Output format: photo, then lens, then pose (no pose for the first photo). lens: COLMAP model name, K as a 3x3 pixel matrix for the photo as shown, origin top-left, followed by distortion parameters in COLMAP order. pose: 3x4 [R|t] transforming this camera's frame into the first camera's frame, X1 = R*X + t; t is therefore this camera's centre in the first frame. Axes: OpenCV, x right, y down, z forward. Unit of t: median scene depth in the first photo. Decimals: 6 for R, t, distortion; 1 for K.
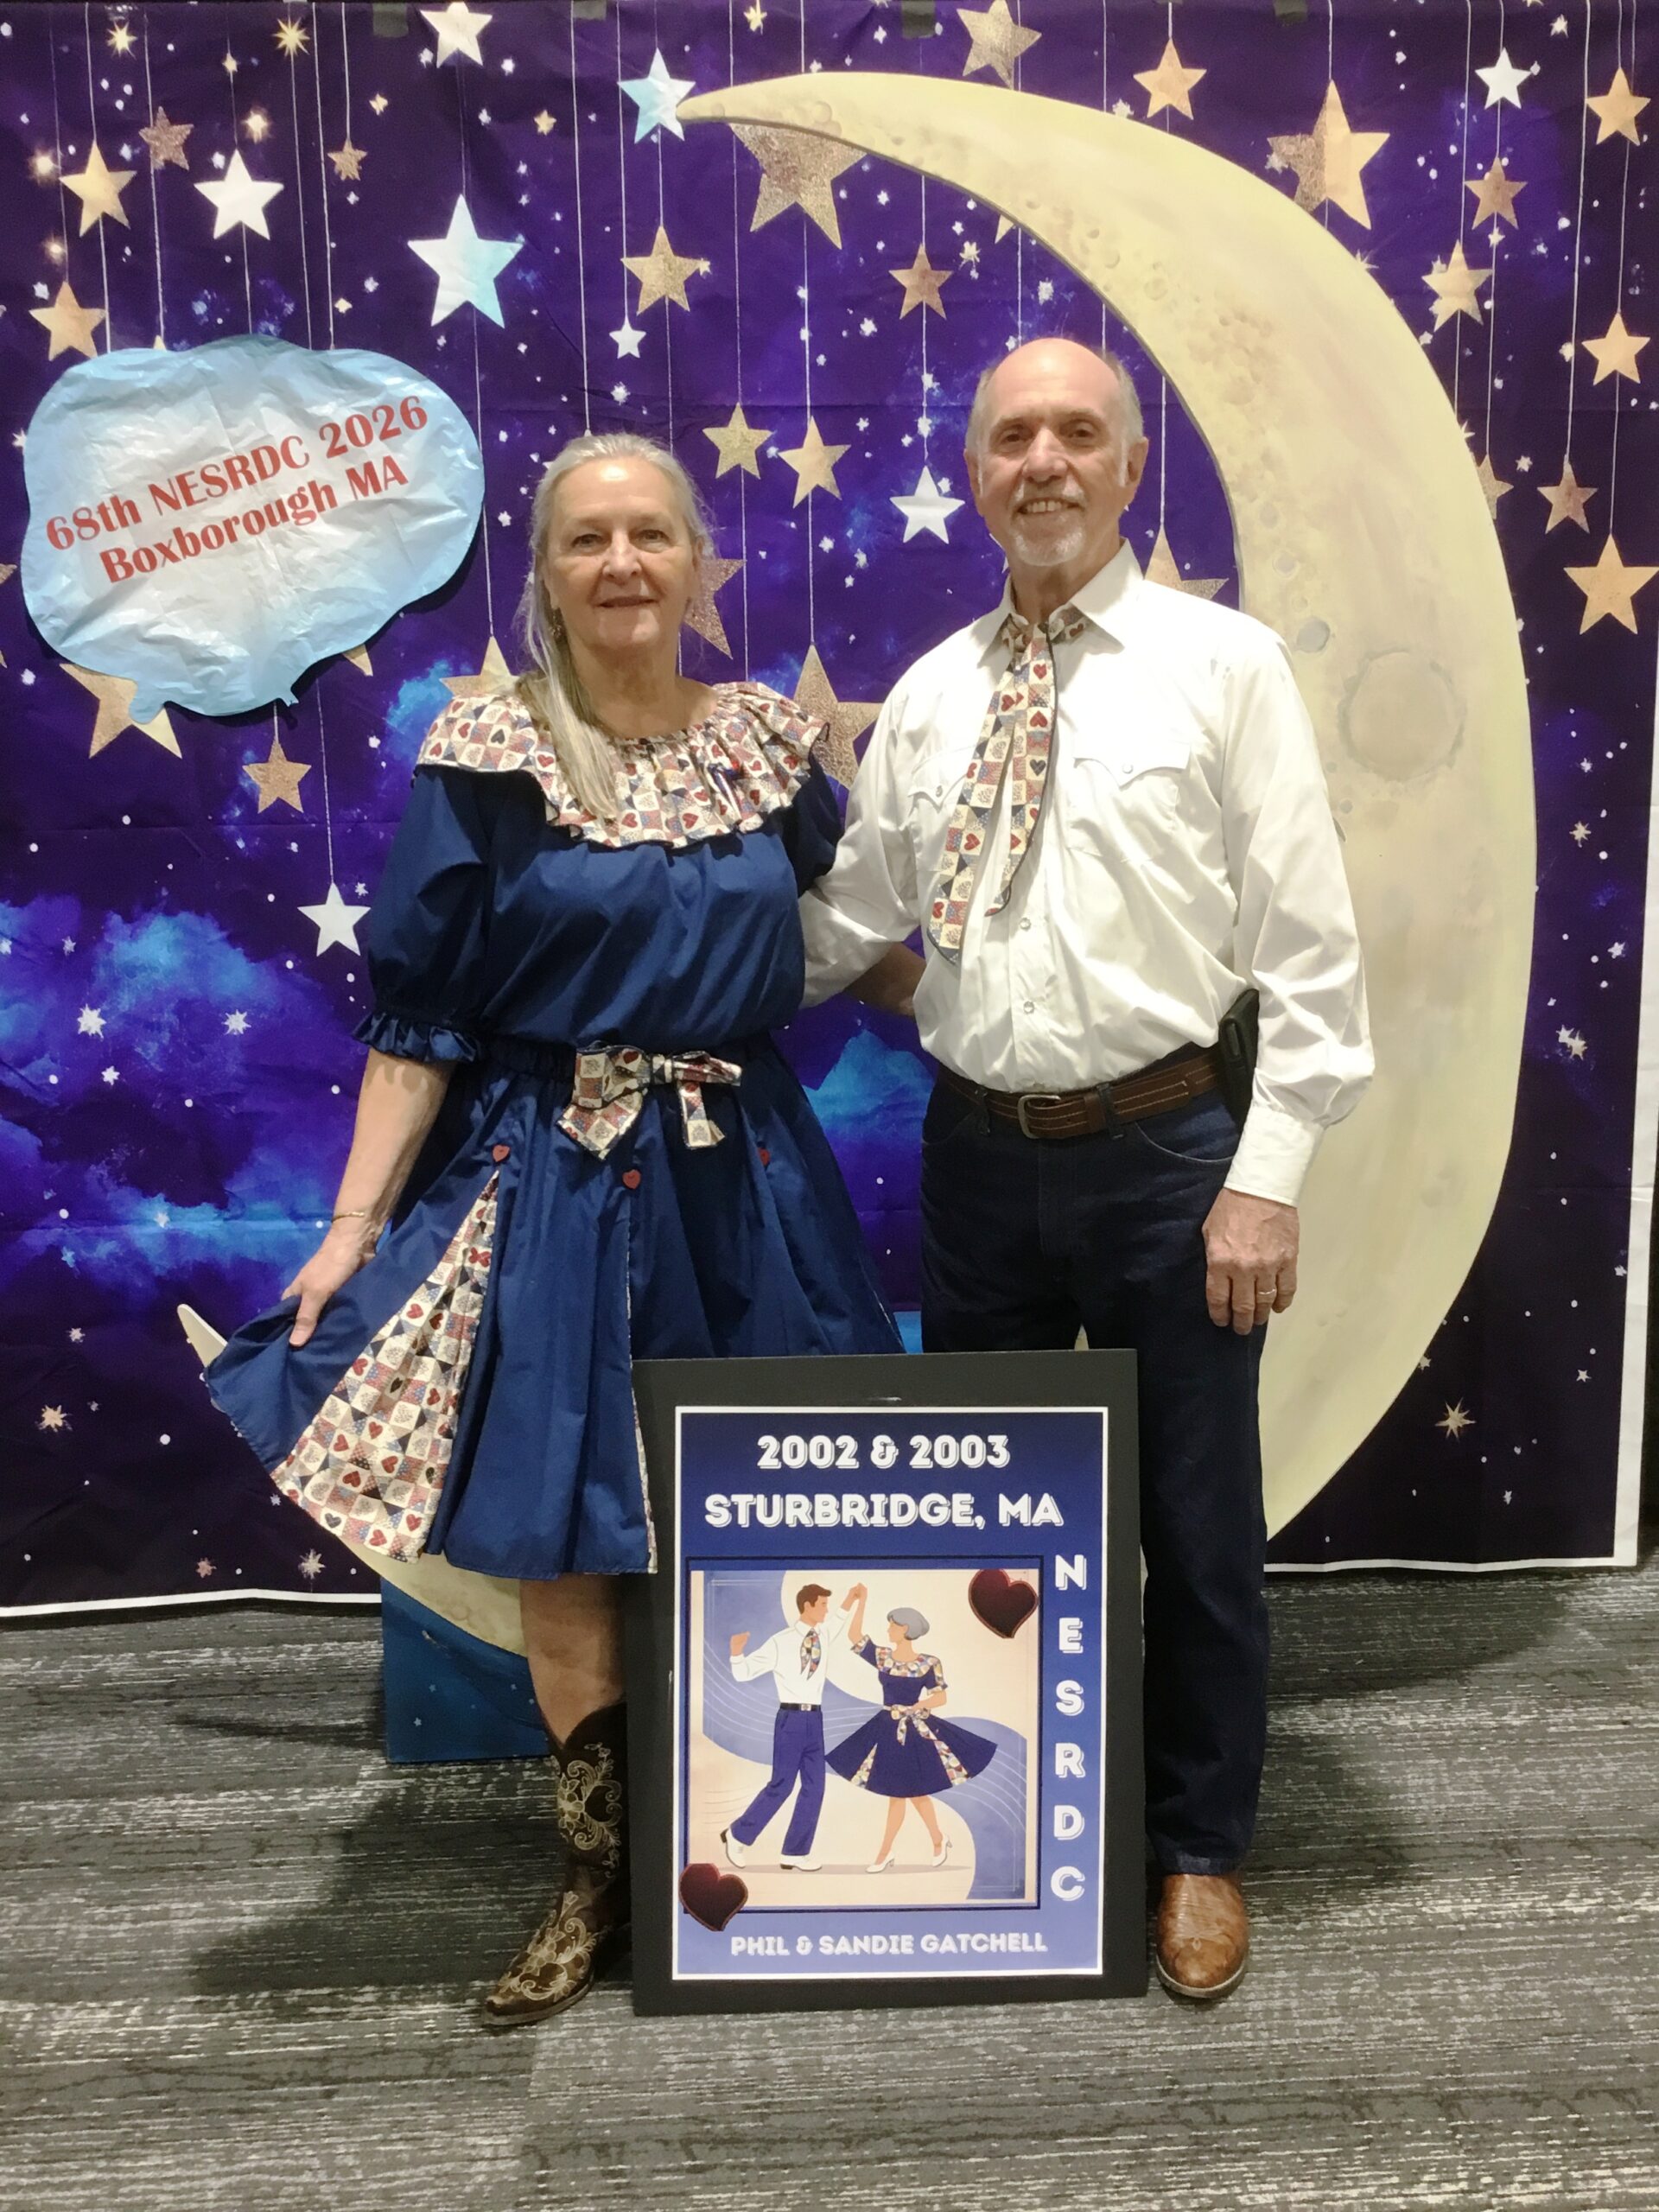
lens RADIAL K [[2042.5, 0, 834.1], [0, 2042.5, 1129.6], [0, 0, 1]] dist [0.075865, -0.129264]
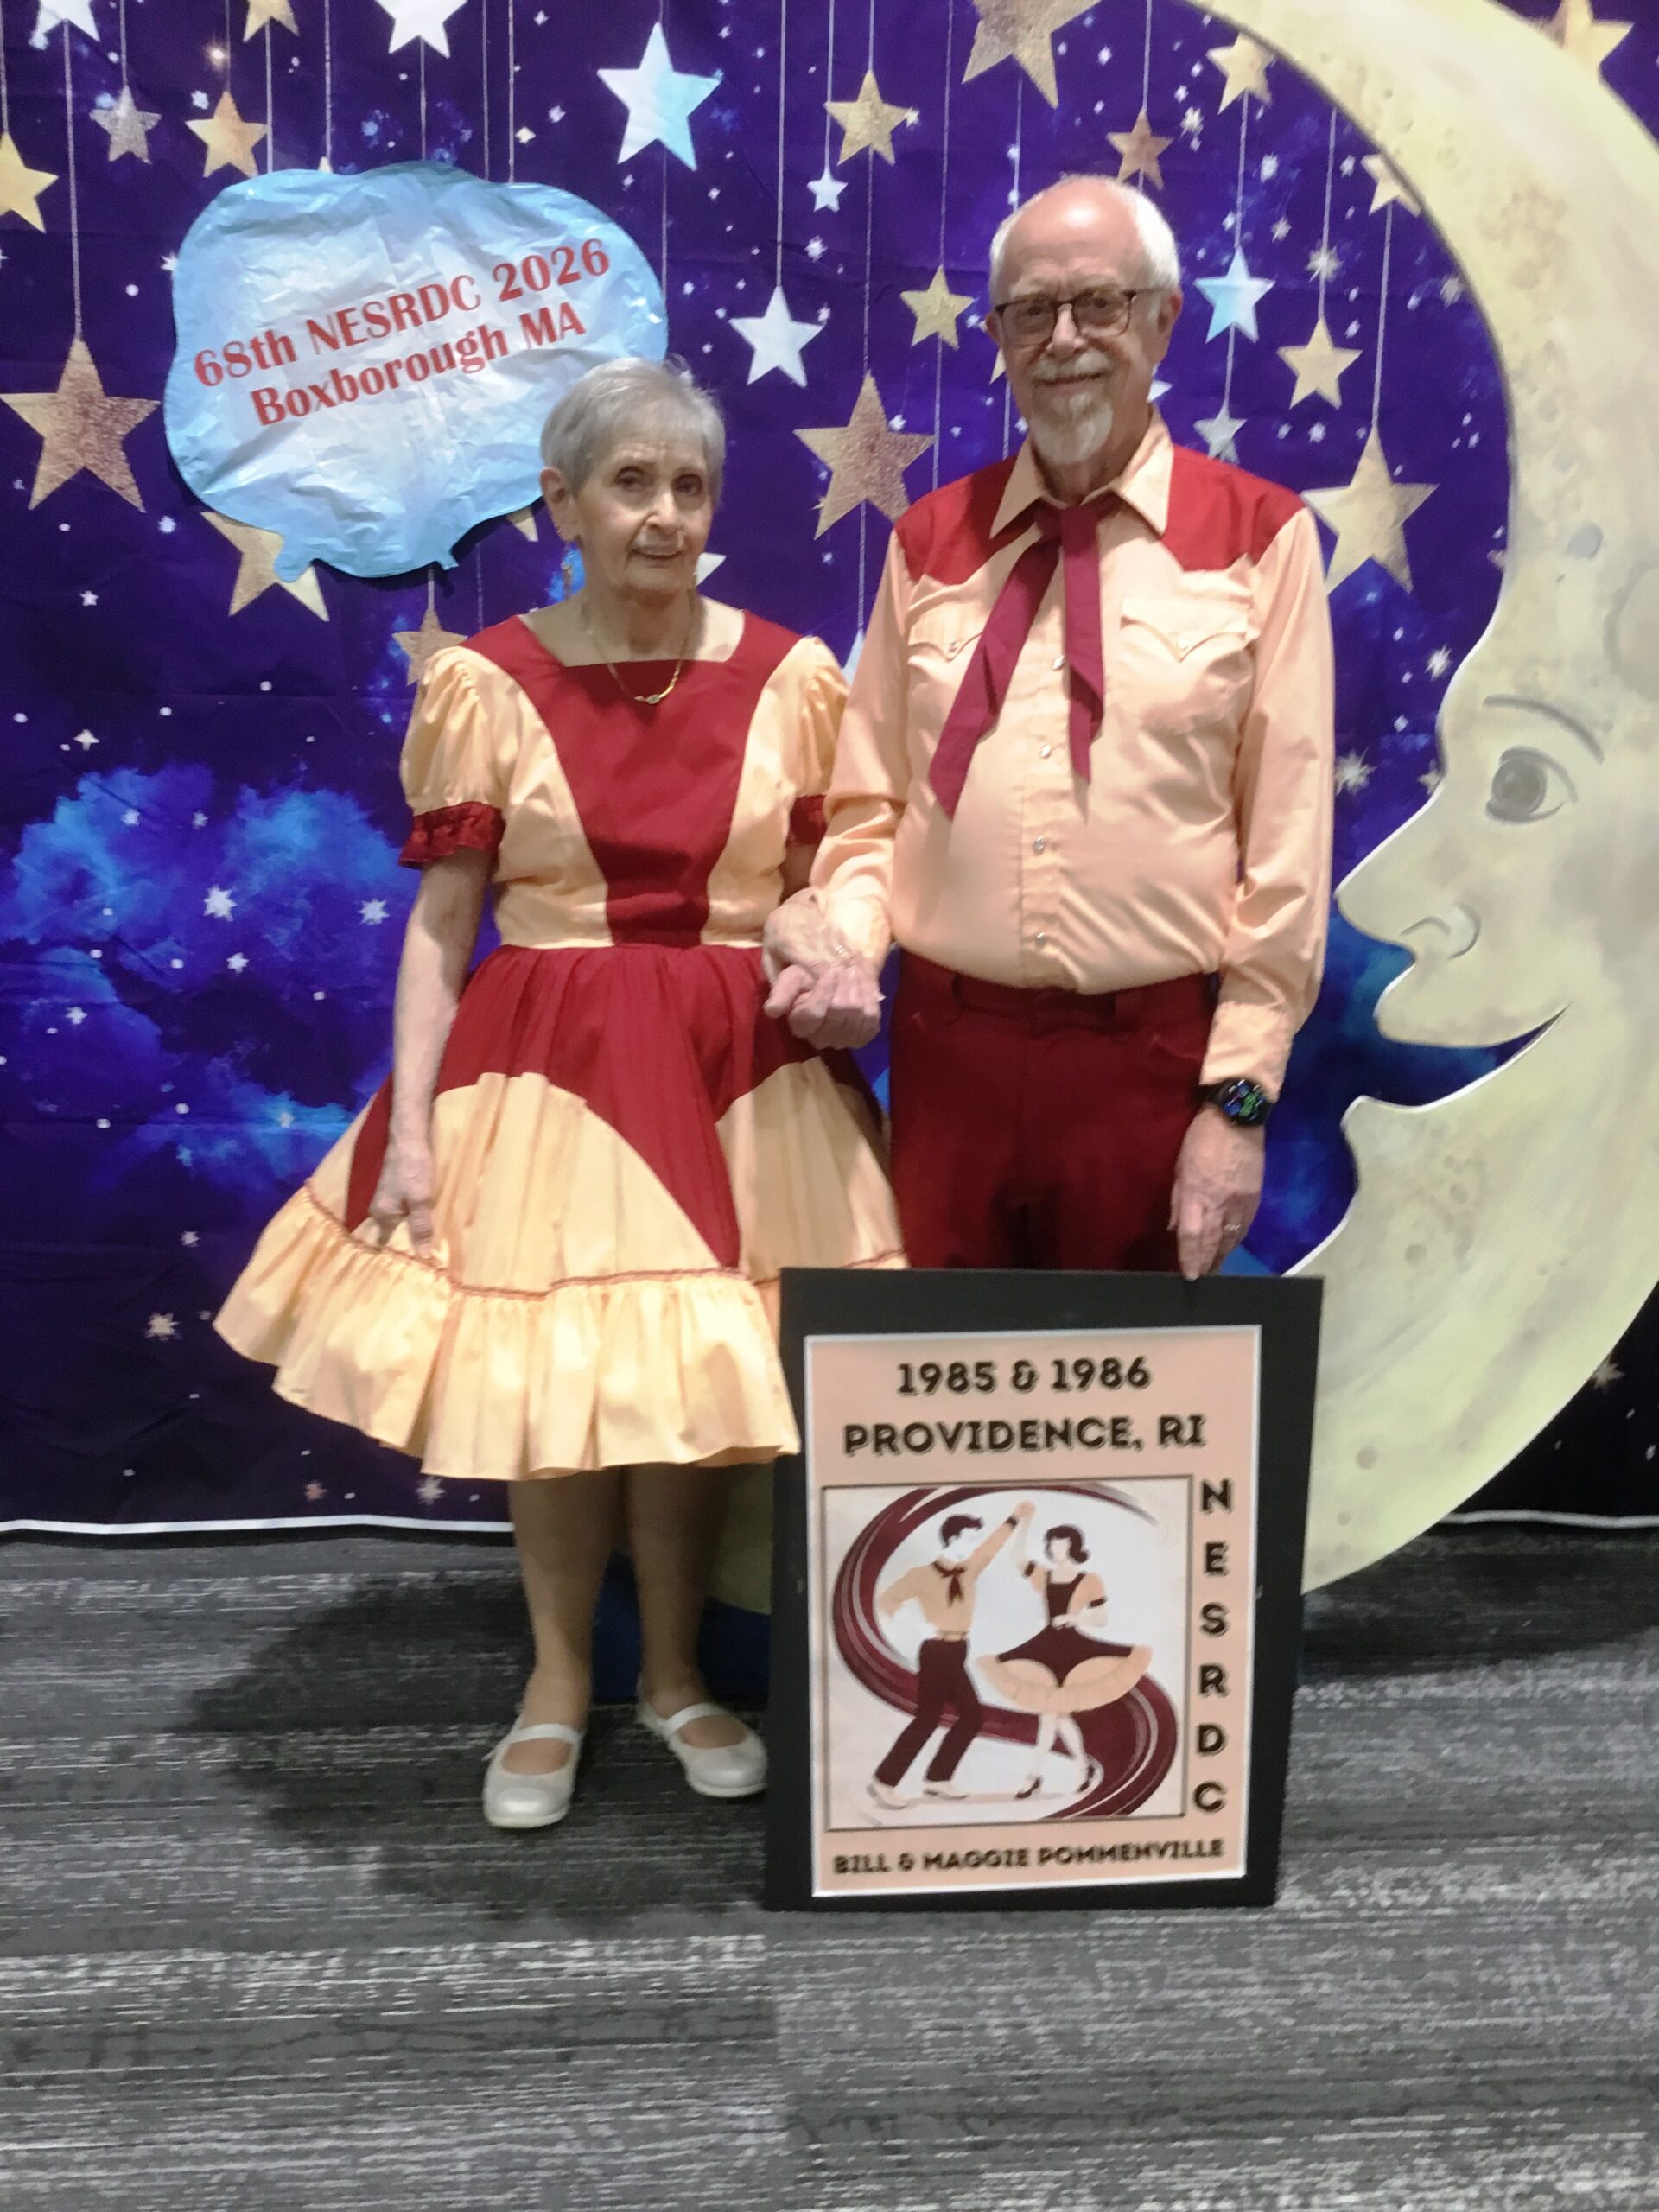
lens RADIAL K [[2062.5, 0, 812.6], [0, 2062.5, 1133.8], [0, 0, 1]] dist [0.038670, -0.058990]
pose [[0.998230, 0.036775, 0.046741, -0.137465], [-0.038325, 0.998729, 0.032722, 0.011272], [-0.045478, -0.034455, 0.998371, 0.053280]]
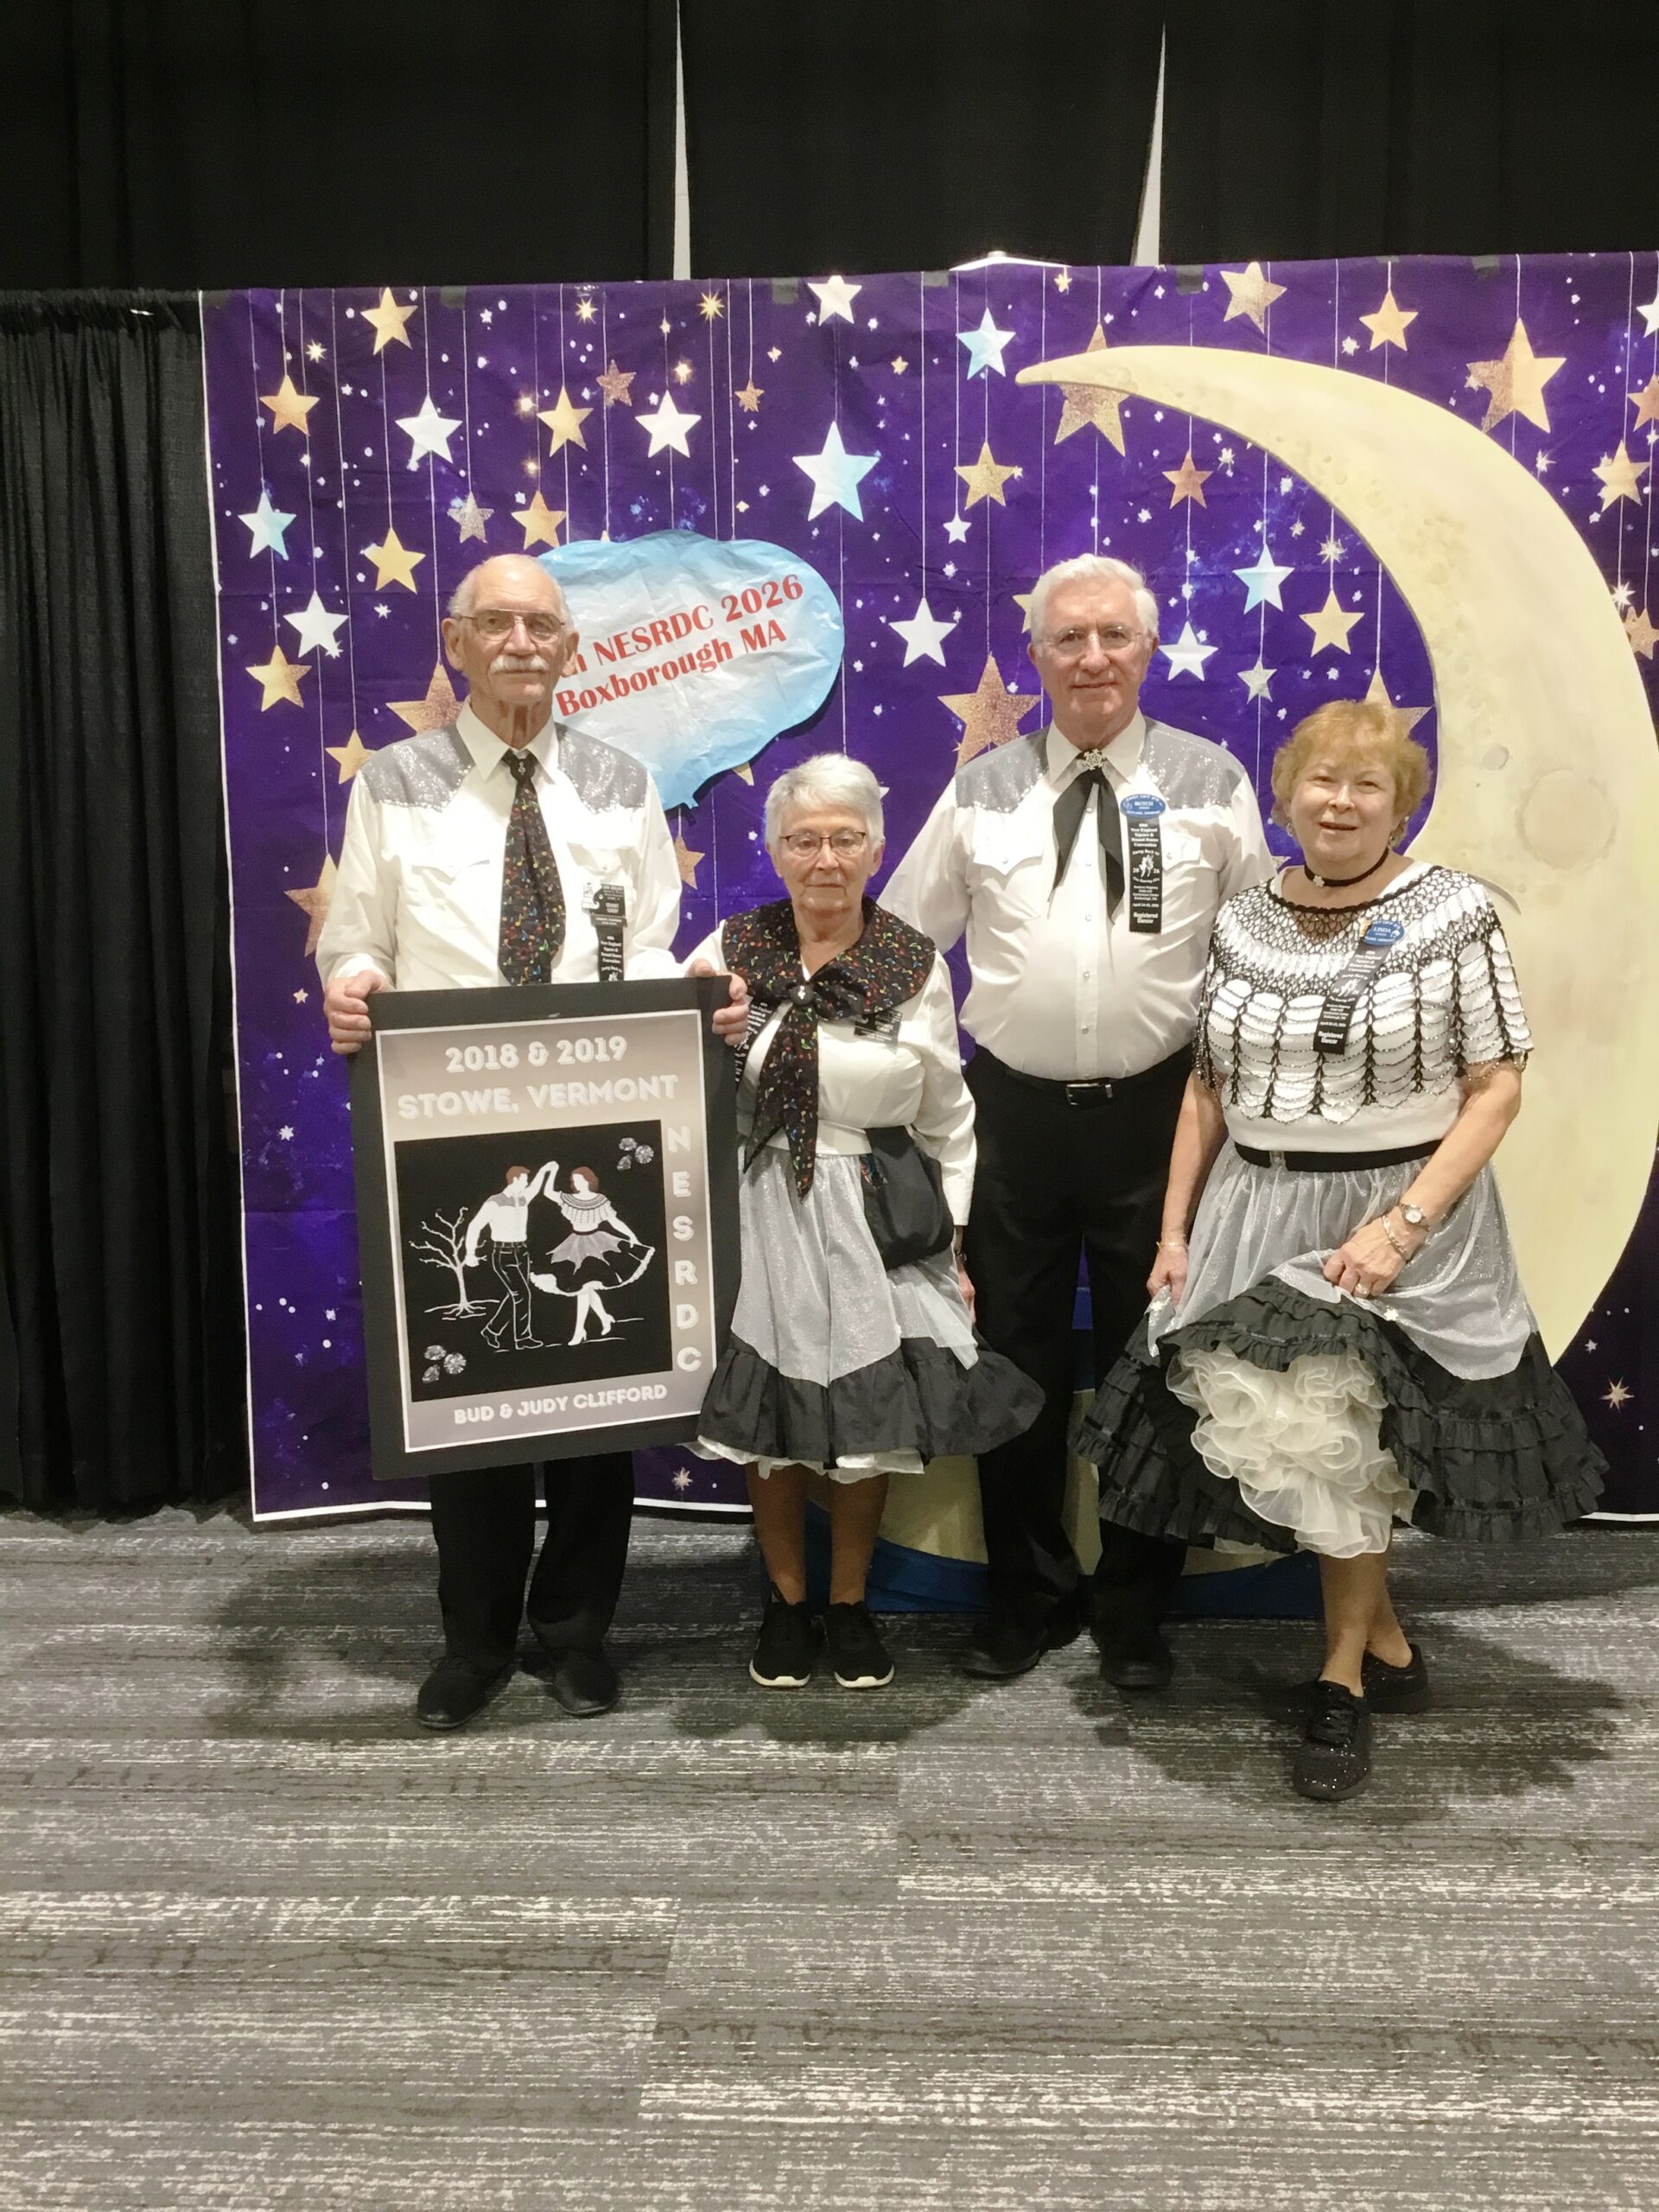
lens RADIAL K [[2065.9, 0, 825.9], [0, 2065.9, 1118.4], [0, 0, 1]] dist [0.184197, -0.394179]
pose [[0.994967, 0.017808, -0.098612, -0.046300], [-0.022050, 0.998870, -0.042102, 0.046647], [0.097751, 0.044064, 0.994235, -0.309247]]
